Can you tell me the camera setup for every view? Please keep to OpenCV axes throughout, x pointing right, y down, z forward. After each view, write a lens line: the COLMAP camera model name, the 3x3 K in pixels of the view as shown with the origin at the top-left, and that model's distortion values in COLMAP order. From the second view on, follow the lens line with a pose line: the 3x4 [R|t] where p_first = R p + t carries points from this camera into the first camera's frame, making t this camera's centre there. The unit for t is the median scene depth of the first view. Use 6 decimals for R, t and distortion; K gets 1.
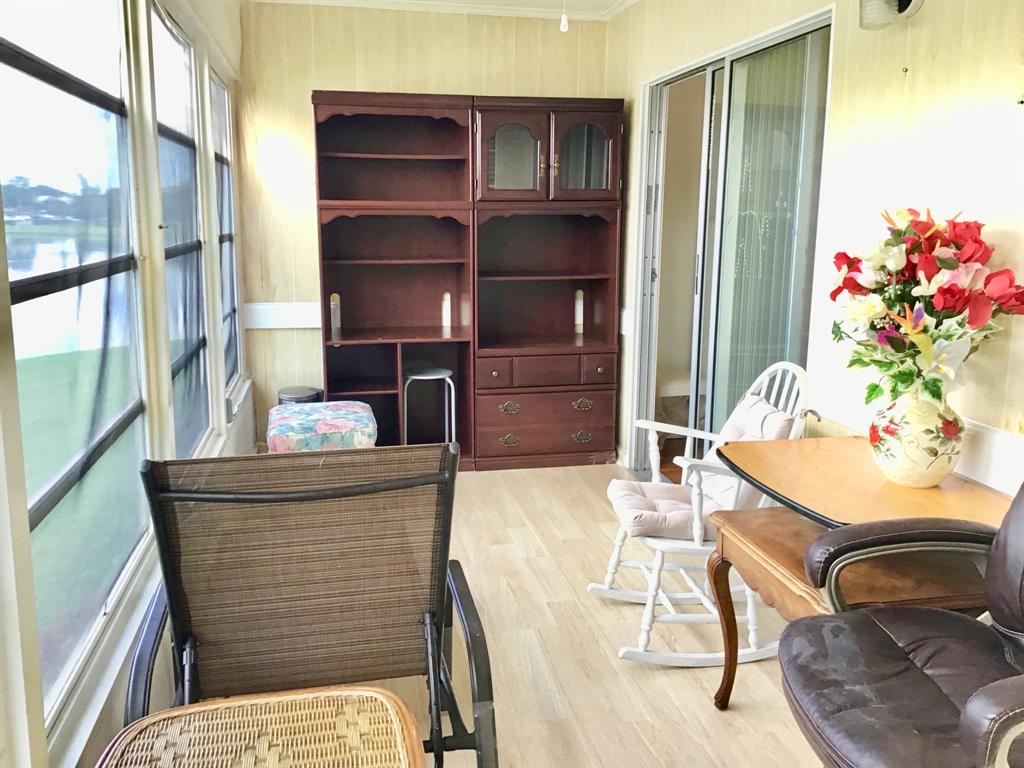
lens RADIAL K [[911.1, 0, 508.1], [0, 911.1, 372.8], [0, 0, 1]] dist [0.119575, -0.213076]
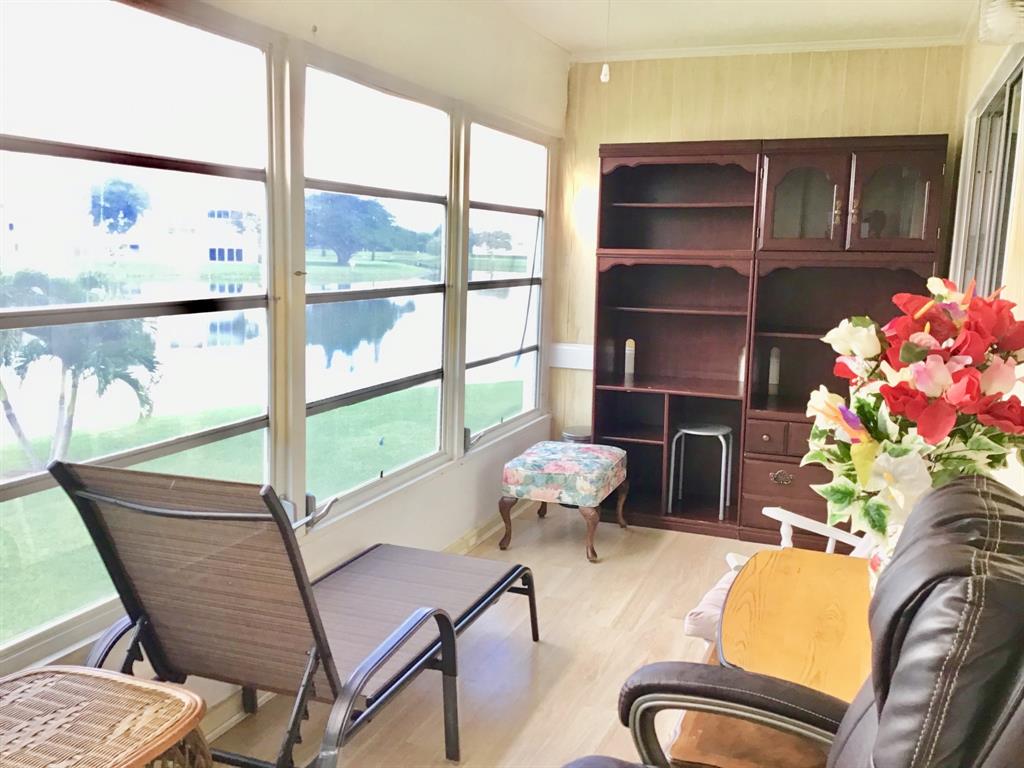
lens RADIAL K [[911.1, 0, 508.1], [0, 911.1, 372.8], [0, 0, 1]] dist [0.119575, -0.213076]
pose [[0.846940, 0.087910, -0.524370, 0.249625], [-0.110988, 0.993741, -0.012662, -0.024040], [0.519975, 0.068923, 0.851396, 0.079813]]
